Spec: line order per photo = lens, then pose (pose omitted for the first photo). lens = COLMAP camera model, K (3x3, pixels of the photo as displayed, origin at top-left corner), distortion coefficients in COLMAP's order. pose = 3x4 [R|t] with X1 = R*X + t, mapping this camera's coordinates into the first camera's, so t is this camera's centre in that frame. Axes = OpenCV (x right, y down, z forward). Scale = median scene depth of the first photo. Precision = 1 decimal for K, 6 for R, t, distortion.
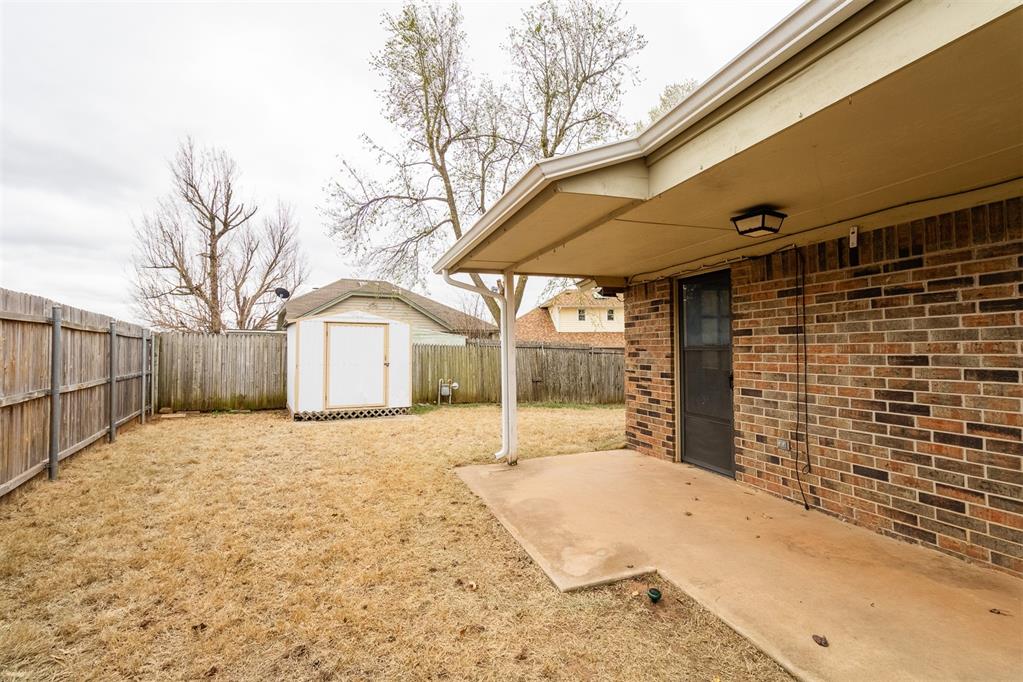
lens RADIAL K [[474.3, 0, 509.7], [0, 474.3, 339.0], [0, 0, 1]] dist [-0.001341, 0.000033]
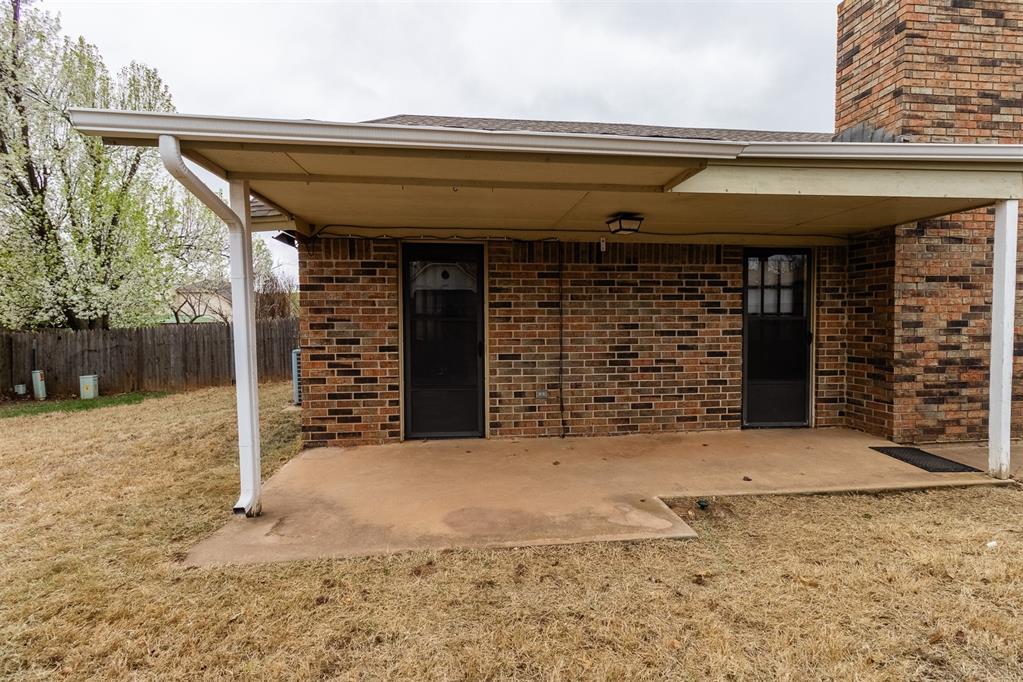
lens RADIAL K [[496.8, 0, 515.9], [0, 496.8, 341.6], [0, 0, 1]] dist [0.001641, -0.010222]
pose [[0.203640, -0.036373, 0.978370, -0.290385], [-0.021884, 0.998891, 0.041691, 0.010526], [-0.978801, -0.029901, 0.202618, 0.317065]]
